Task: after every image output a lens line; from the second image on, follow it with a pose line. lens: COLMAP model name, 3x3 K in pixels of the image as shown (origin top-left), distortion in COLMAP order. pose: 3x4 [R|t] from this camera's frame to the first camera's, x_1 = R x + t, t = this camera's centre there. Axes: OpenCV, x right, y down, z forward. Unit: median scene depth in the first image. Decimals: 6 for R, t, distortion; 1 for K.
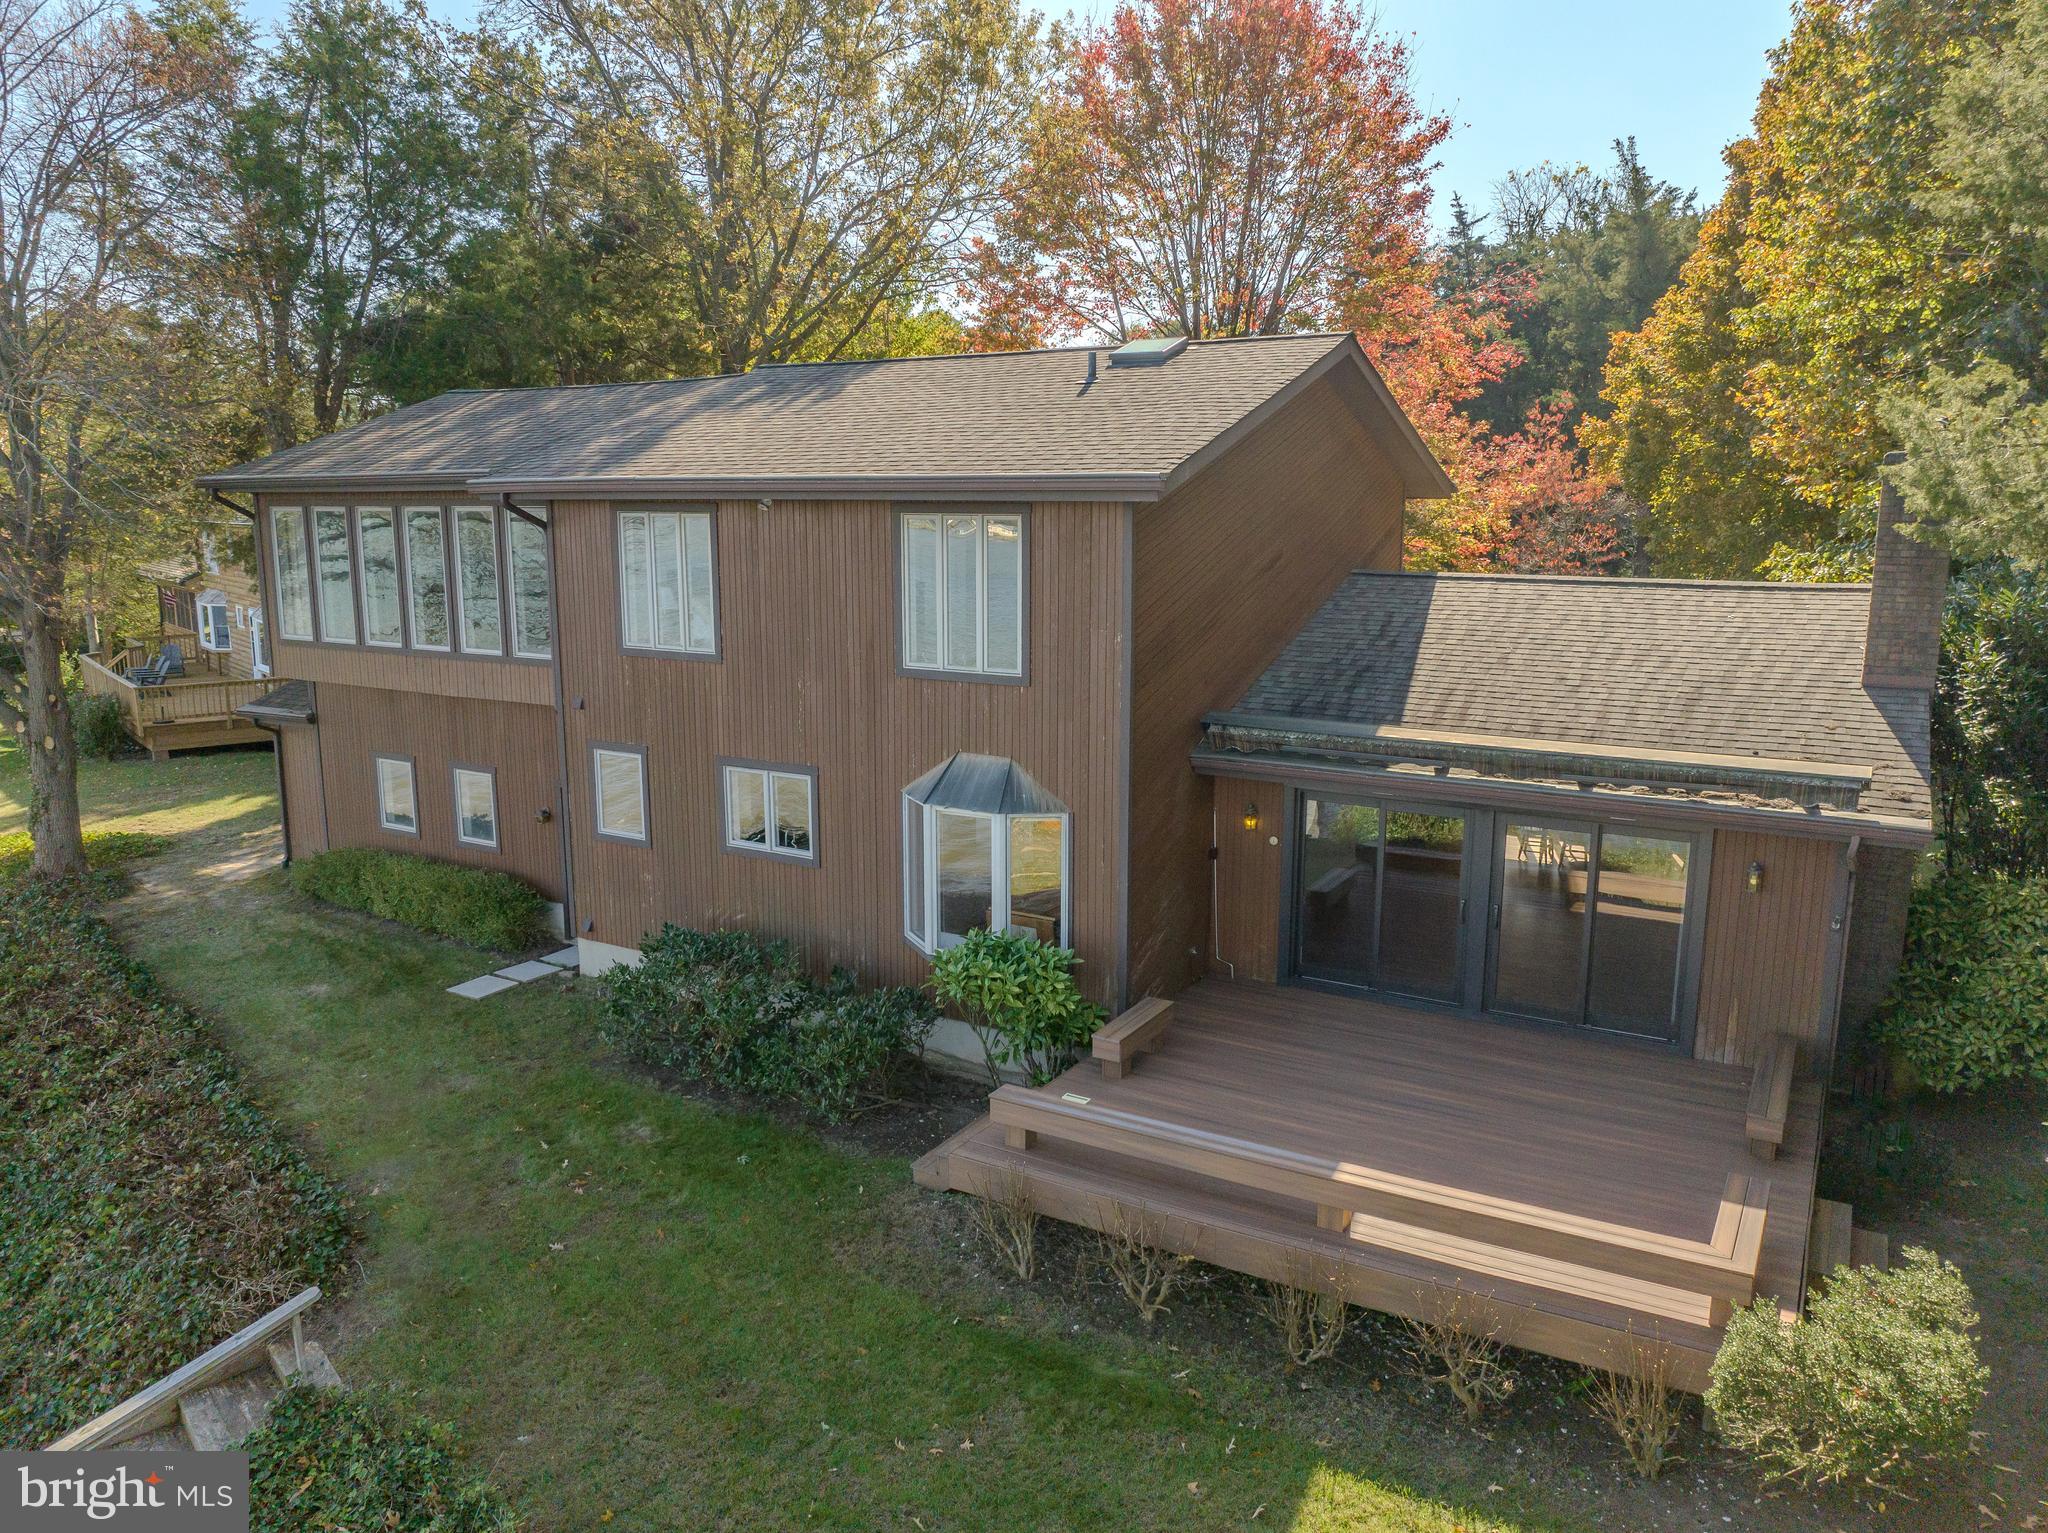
lens RADIAL K [[1438.1, 0, 1024.0], [0, 1438.1, 766.5], [0, 0, 1]] dist [-0.041500, 0.006807]
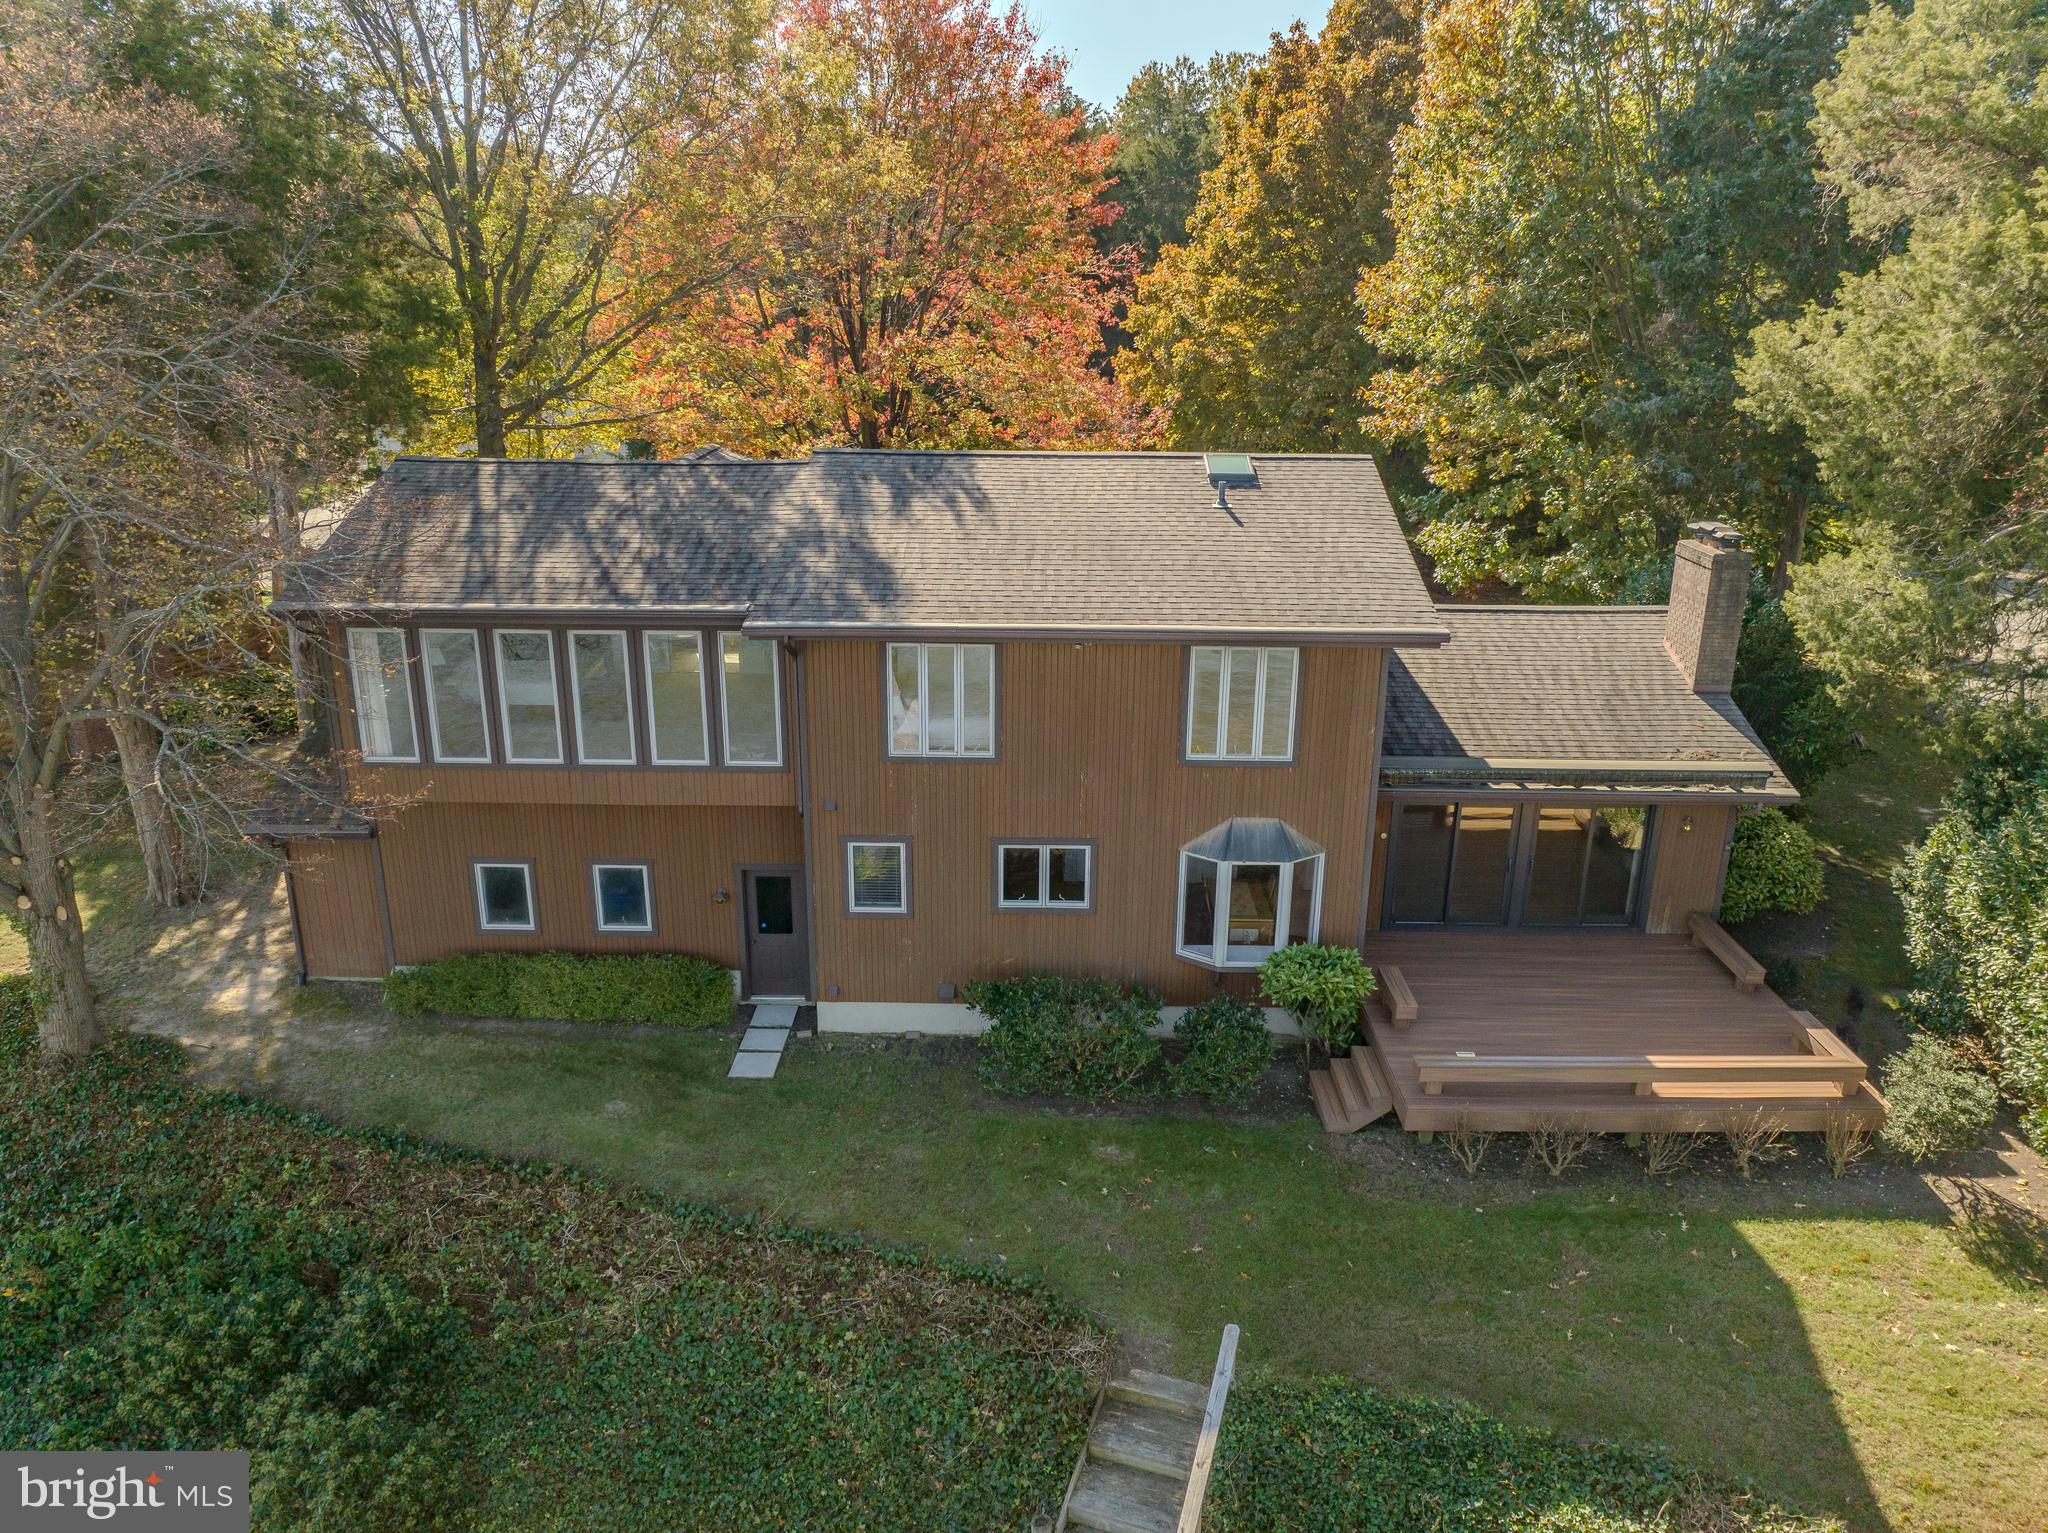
lens RADIAL K [[1438.1, 0, 1024.0], [0, 1438.1, 766.5], [0, 0, 1]] dist [-0.041500, 0.006807]
pose [[0.866771, -0.149040, 0.475914, -0.793573], [0.084295, 0.984352, 0.154741, -0.263208], [-0.491530, -0.094008, 0.865772, -0.054917]]
